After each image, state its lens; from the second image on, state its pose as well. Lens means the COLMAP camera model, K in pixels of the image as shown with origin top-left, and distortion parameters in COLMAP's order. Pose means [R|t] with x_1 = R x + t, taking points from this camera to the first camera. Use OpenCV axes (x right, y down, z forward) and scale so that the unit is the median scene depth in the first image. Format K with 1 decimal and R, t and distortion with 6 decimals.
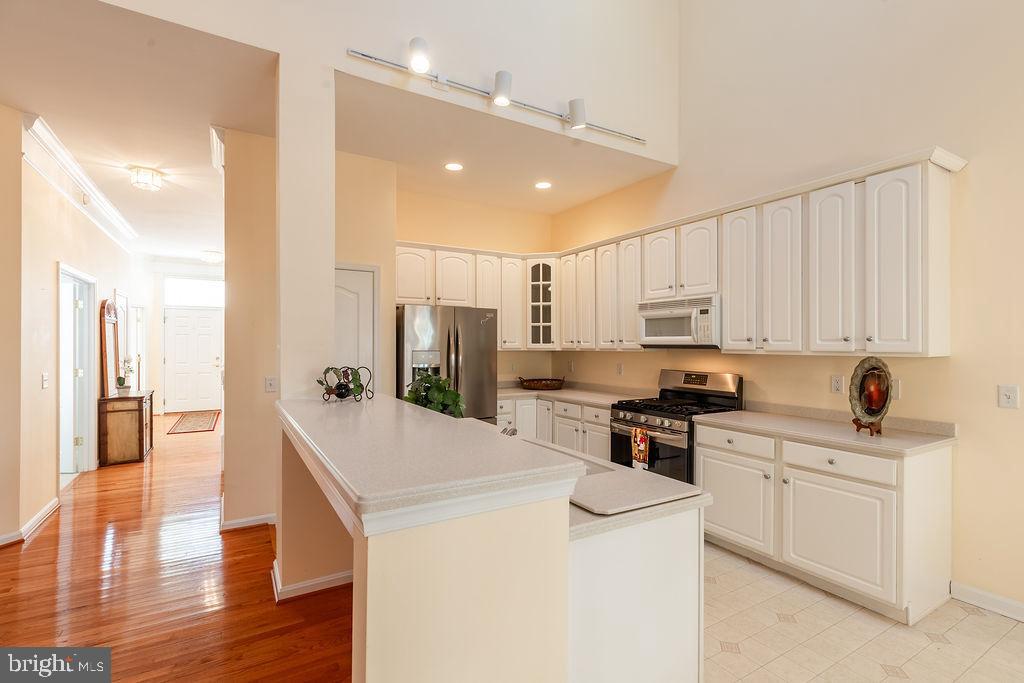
lens RADIAL K [[474.0, 0, 534.4], [0, 474.0, 343.4], [0, 0, 1]] dist [0.001027, 0.000008]
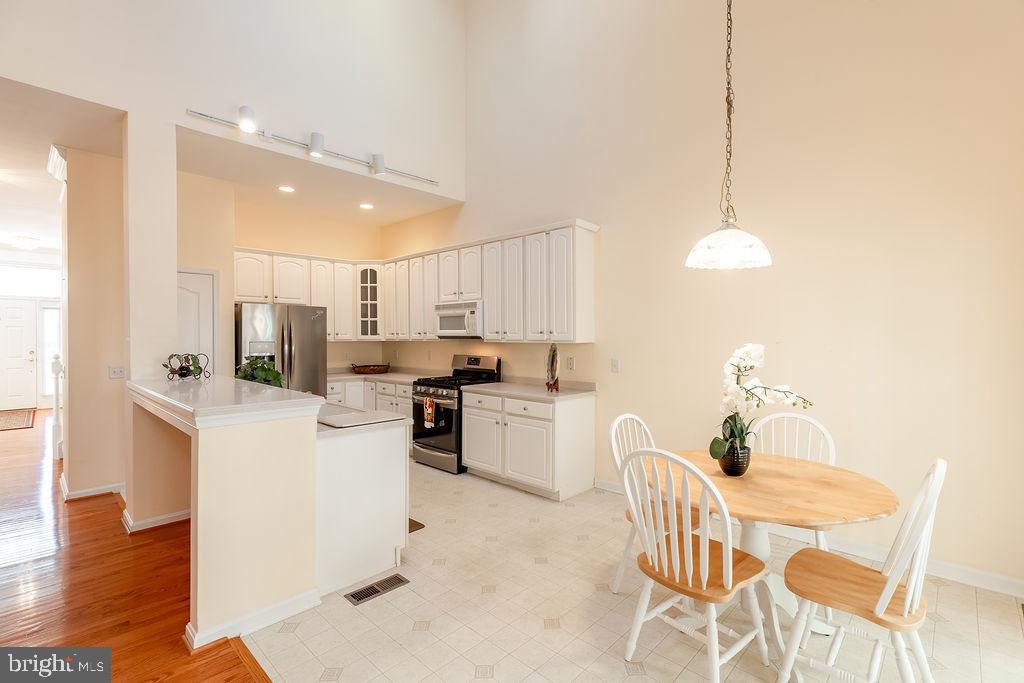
lens RADIAL K [[465.4, 0, 499.4], [0, 465.4, 337.3], [0, 0, 1]] dist [0.000726, 0.000033]
pose [[0.977858, -0.004269, 0.209226, 0.134685], [0.003066, 0.999977, 0.006075, -0.001429], [-0.209247, -0.005299, 0.977848, -0.332718]]
